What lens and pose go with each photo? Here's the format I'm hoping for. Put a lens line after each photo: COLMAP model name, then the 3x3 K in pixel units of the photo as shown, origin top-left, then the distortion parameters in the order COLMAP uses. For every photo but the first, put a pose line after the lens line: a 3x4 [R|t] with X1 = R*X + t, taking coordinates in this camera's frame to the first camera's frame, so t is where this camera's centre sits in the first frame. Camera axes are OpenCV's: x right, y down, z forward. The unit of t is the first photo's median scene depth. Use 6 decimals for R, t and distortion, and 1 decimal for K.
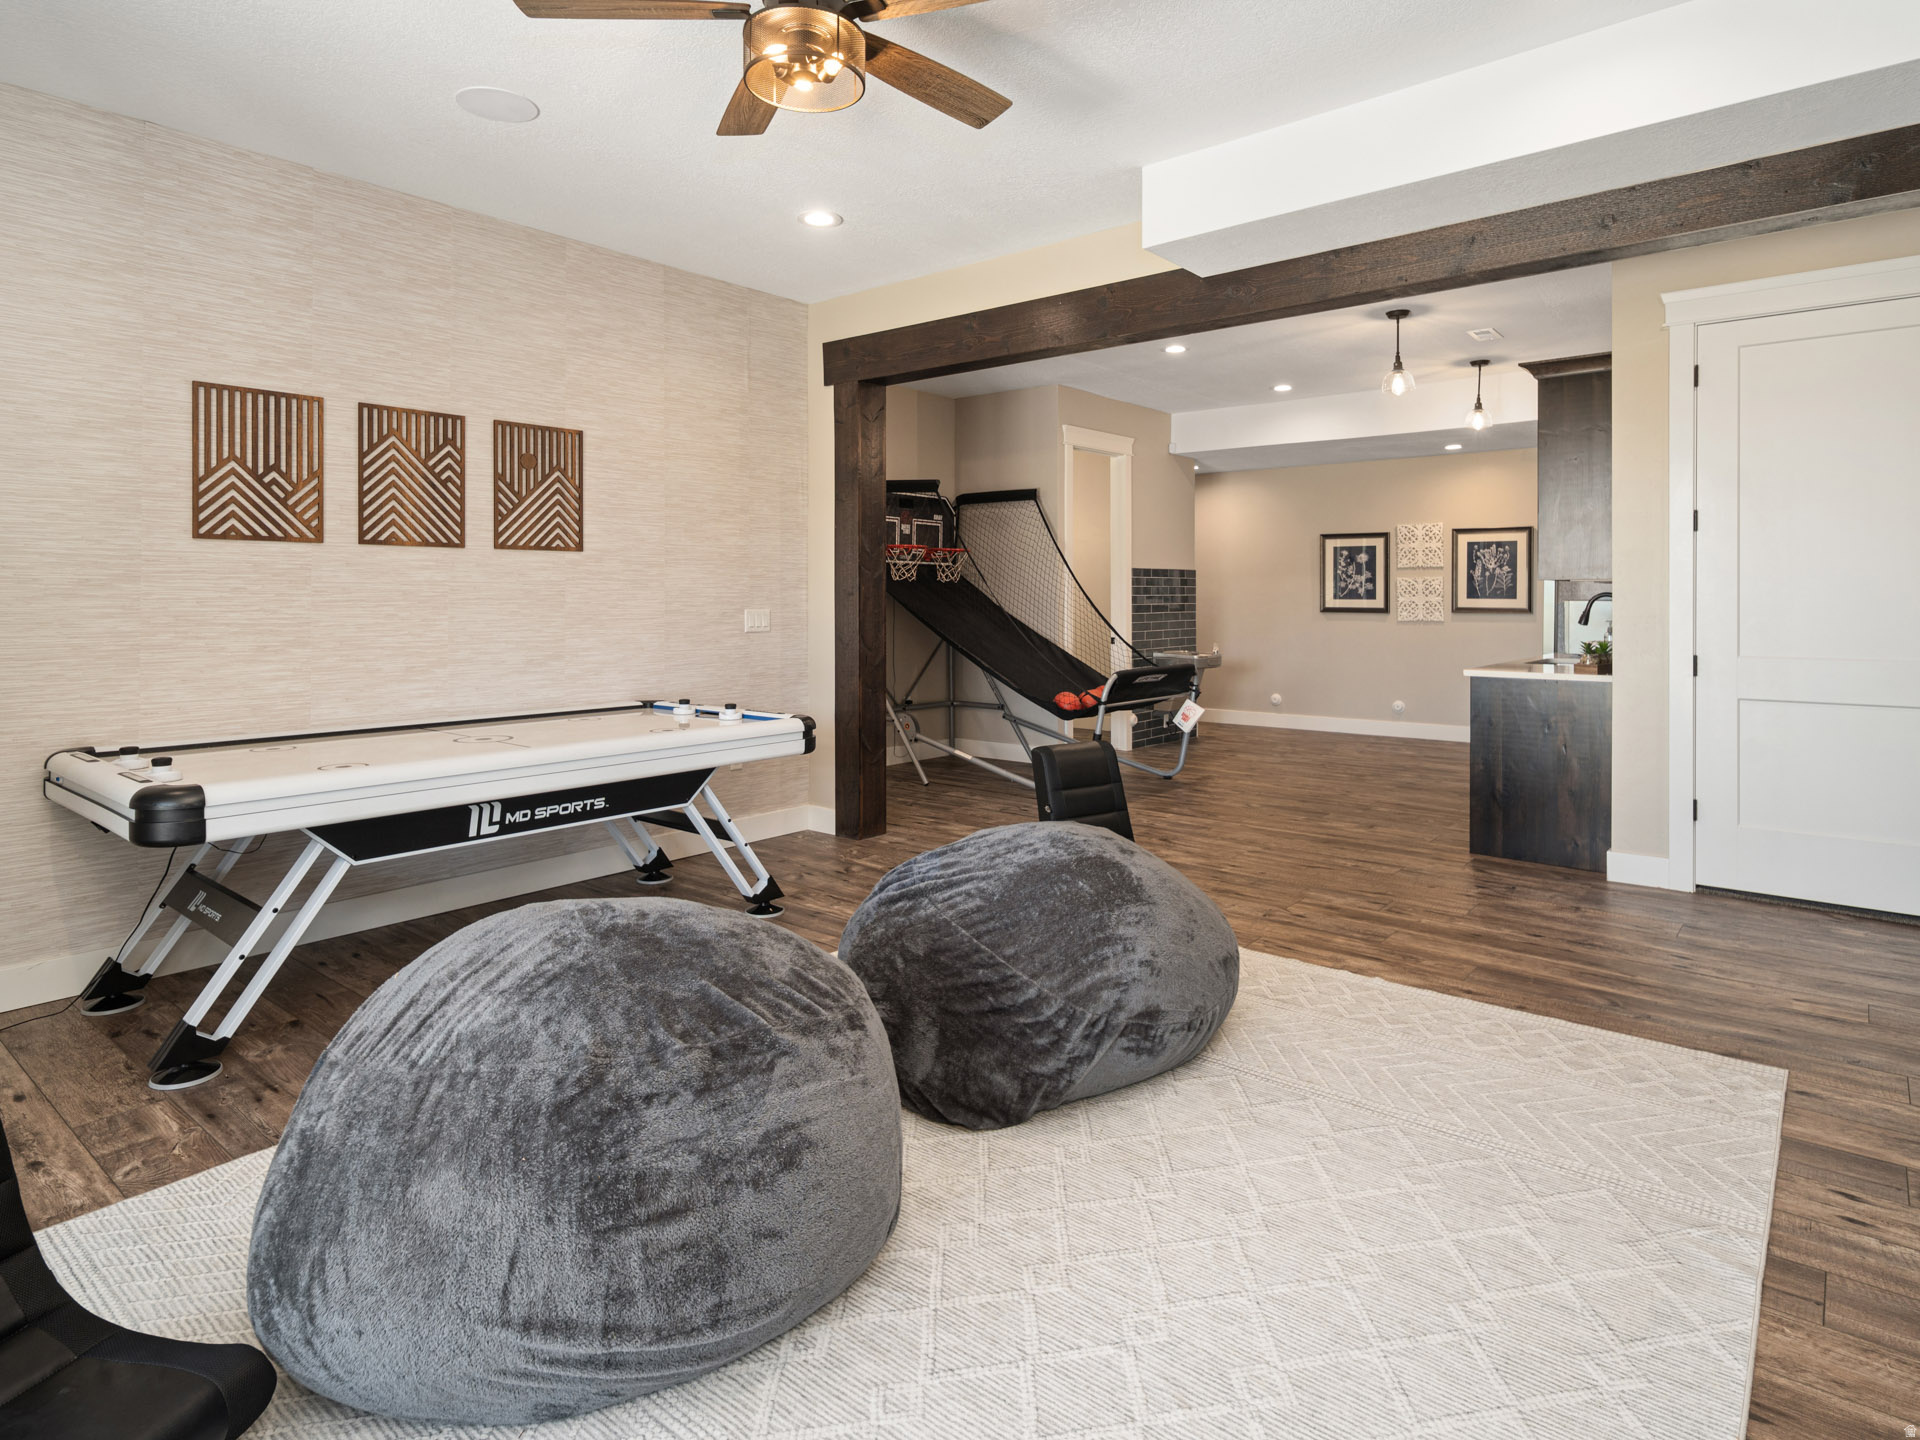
lens RADIAL K [[1104.3, 0, 948.0], [0, 1104.3, 604.5], [0, 0, 1]] dist [0.029831, -0.000117]
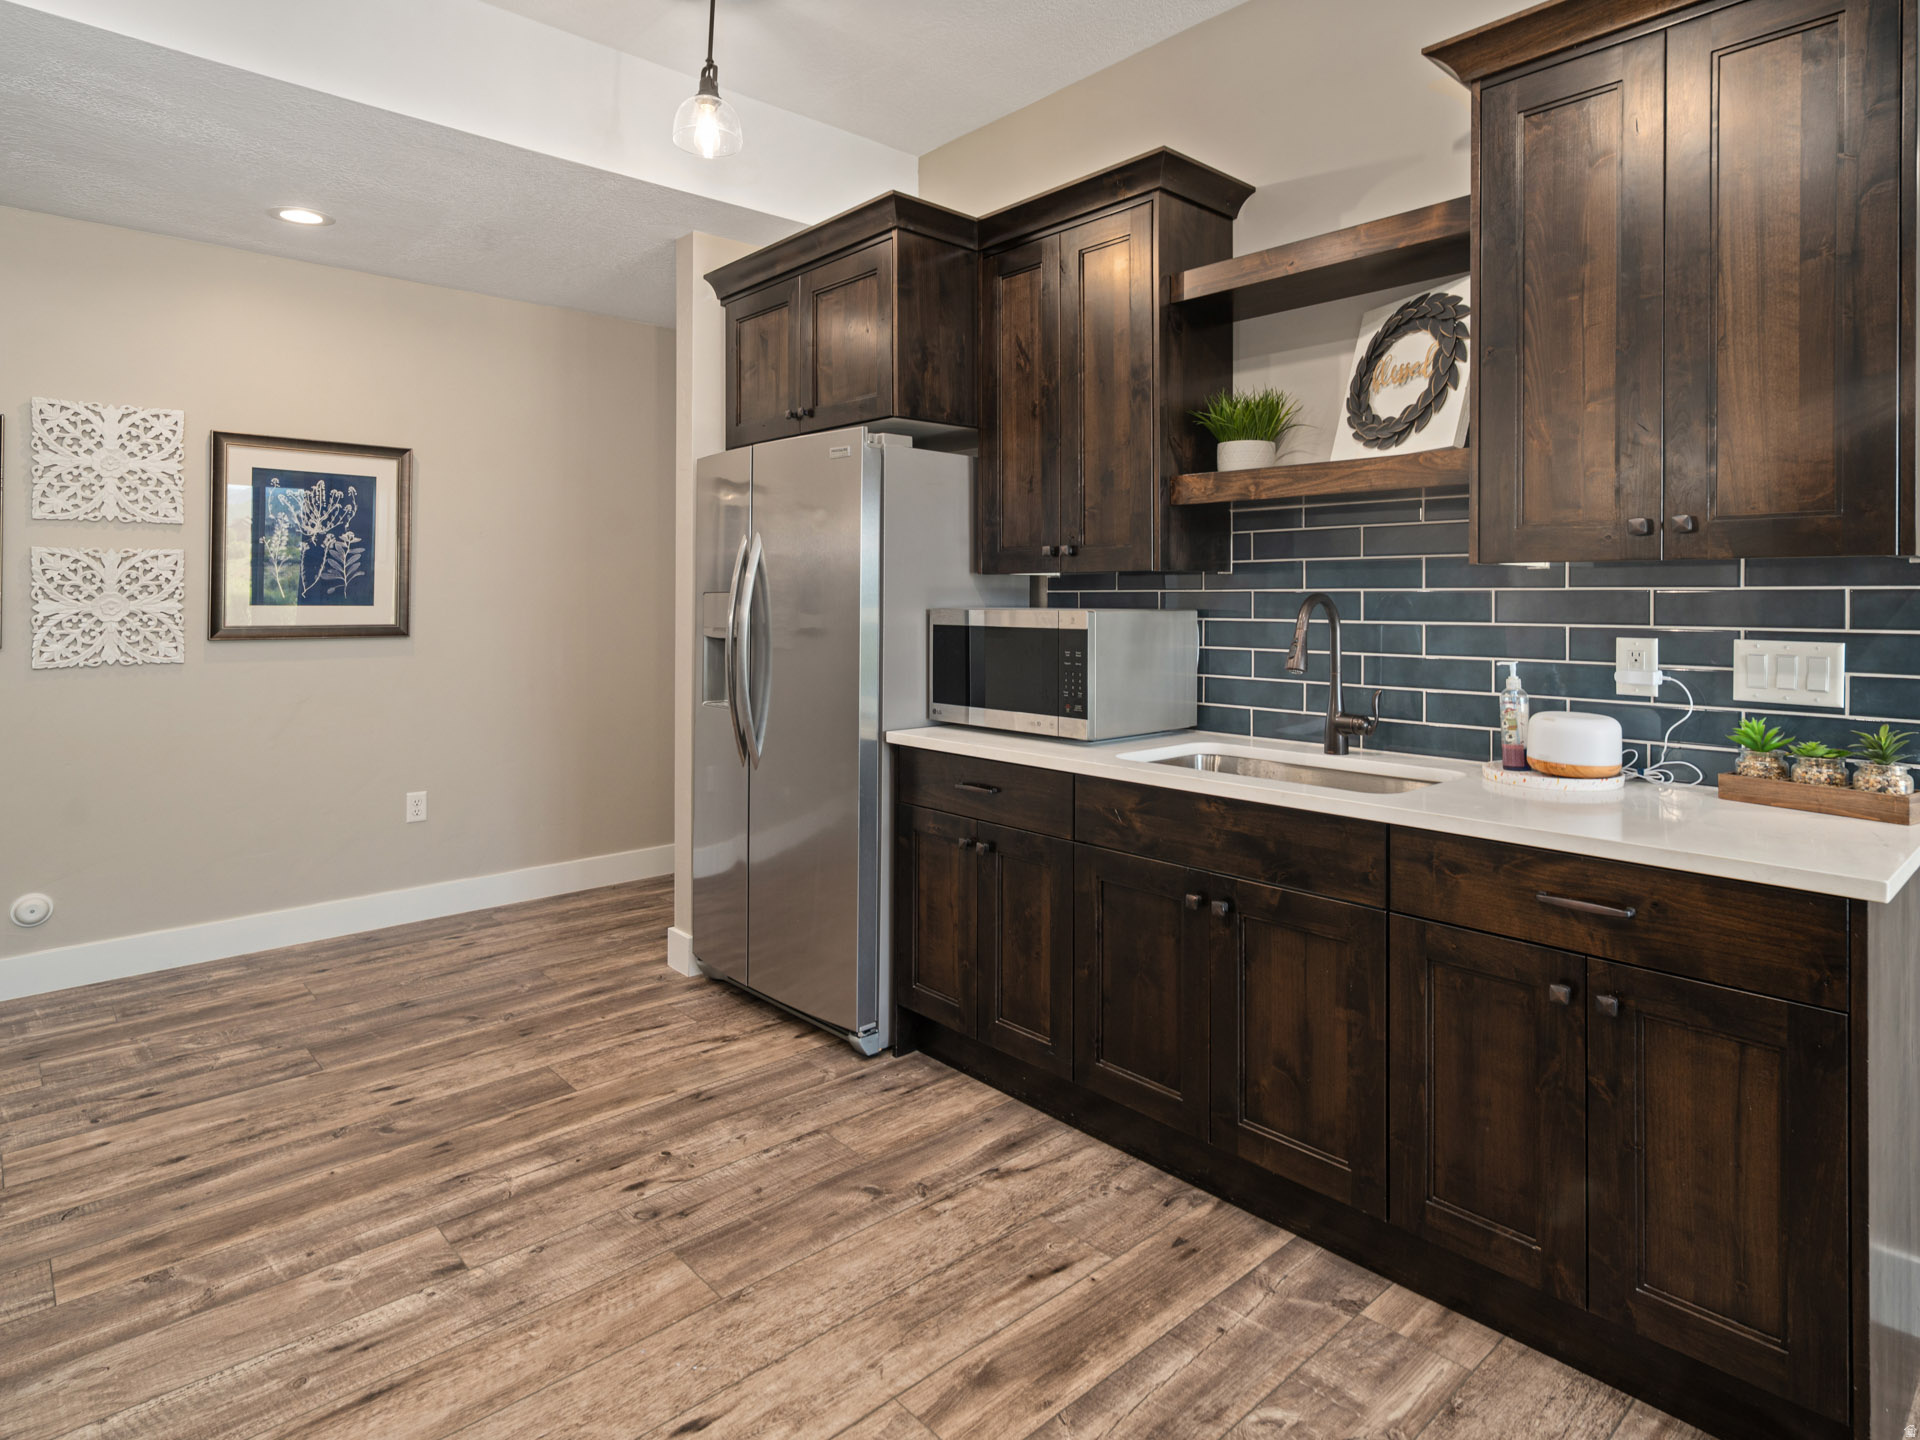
lens RADIAL K [[1063.4, 0, 981.0], [0, 1063.4, 598.6], [0, 0, 1]] dist [0.007310, -0.000997]
pose [[0.113832, -0.000415, 0.993500, 0.105128], [0.006048, 0.999982, -0.000275, -0.005864], [-0.993482, 0.006040, 0.113832, 0.687996]]
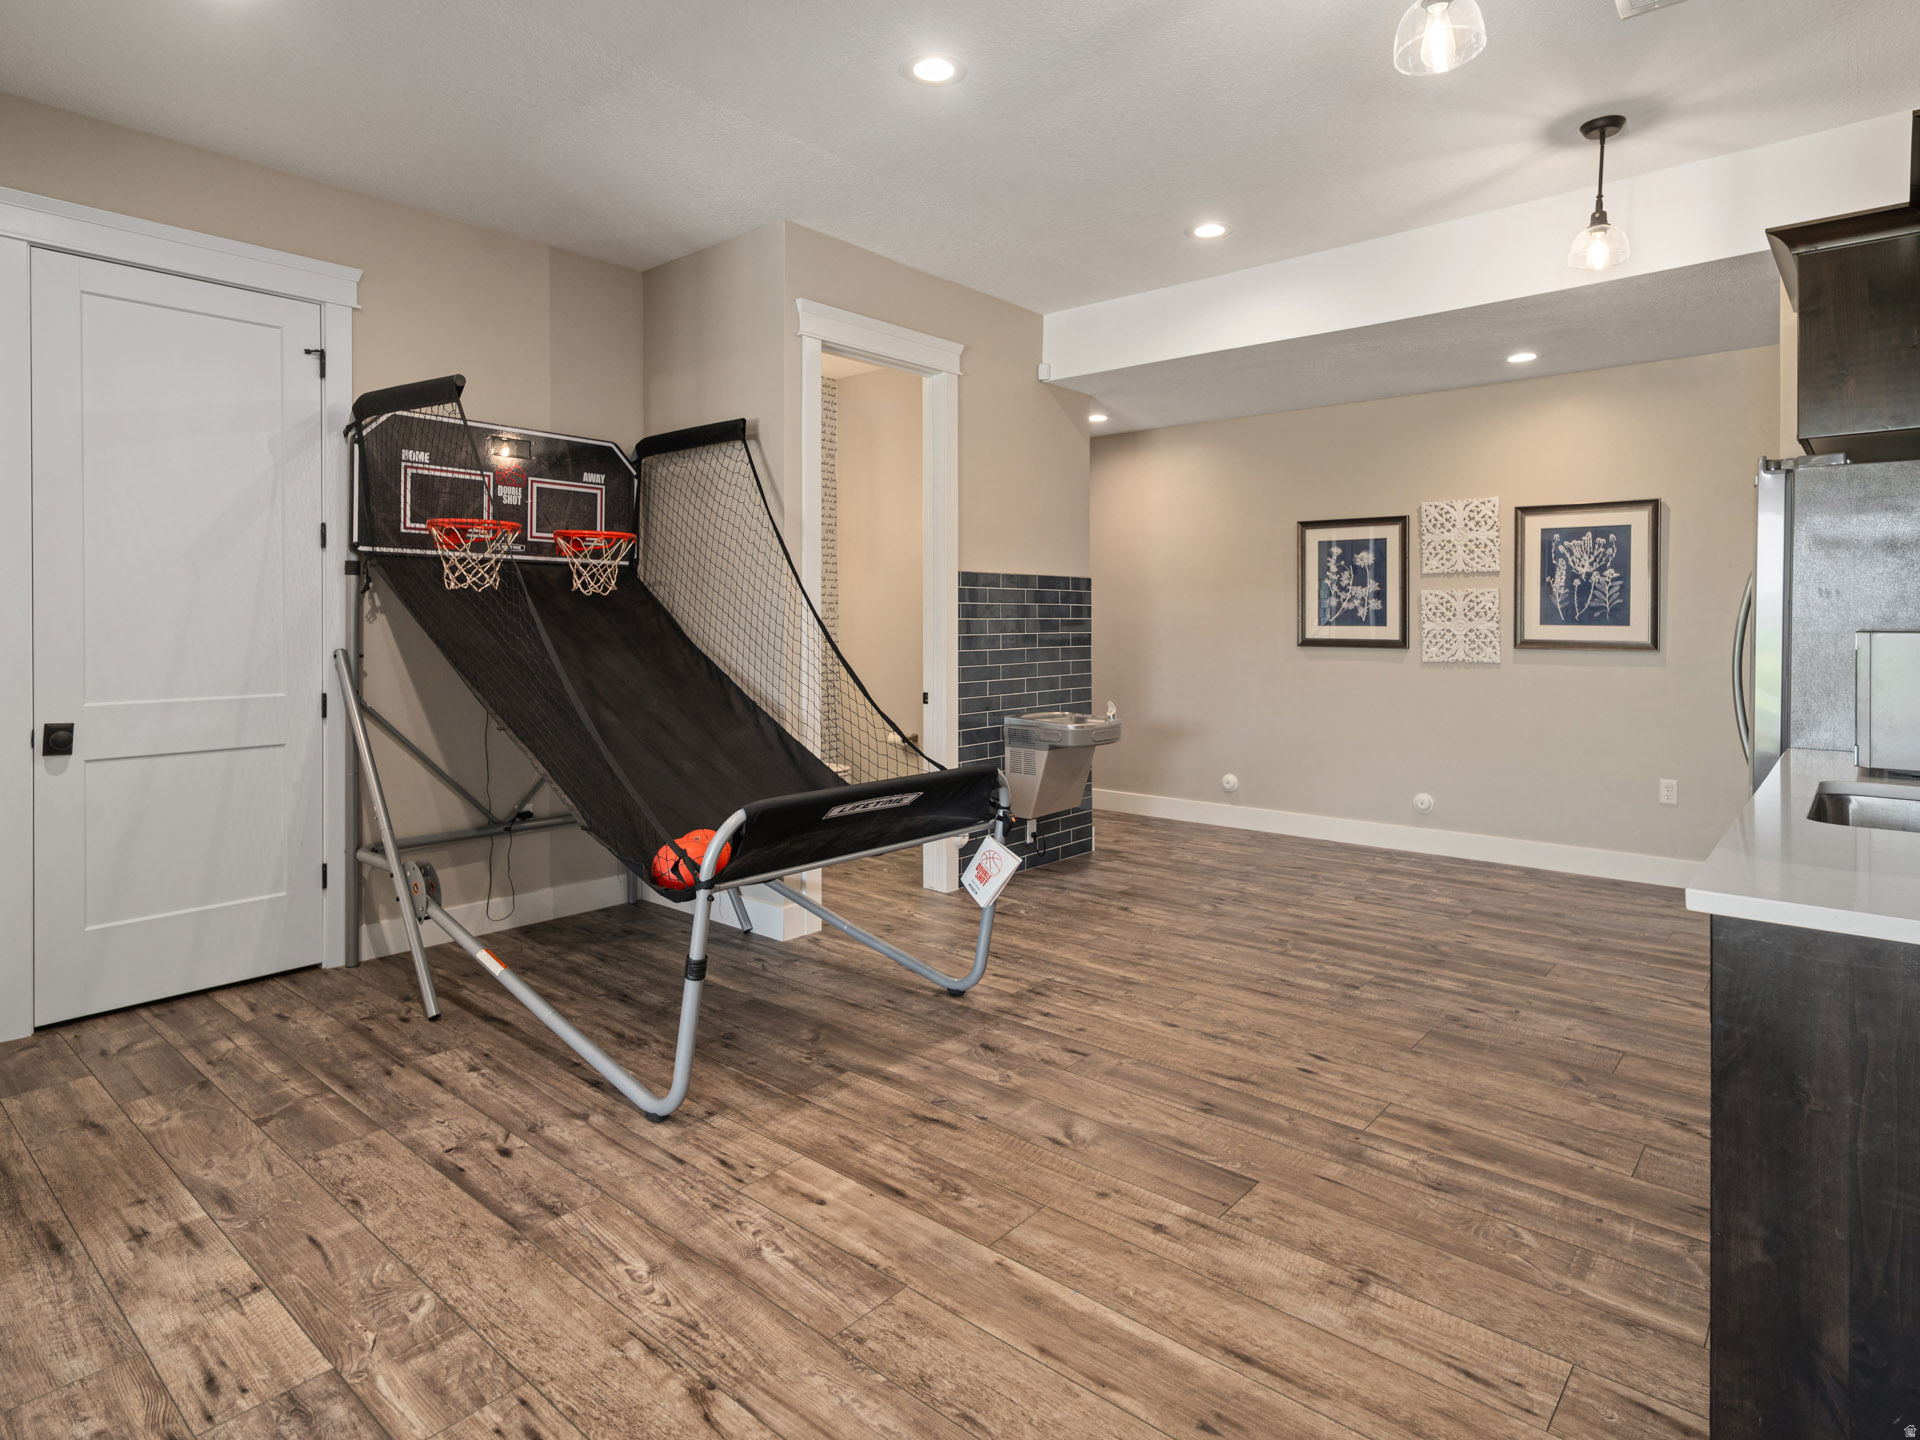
lens RADIAL K [[1081.2, 0, 951.3], [0, 1081.2, 629.0], [0, 0, 1]] dist [0.002914, 0.000089]
pose [[0.999858, 0.000617, -0.016867, 0.164999], [-0.000628, 1.000000, -0.000694, -0.002493], [0.016866, 0.000704, 0.999858, 0.422918]]
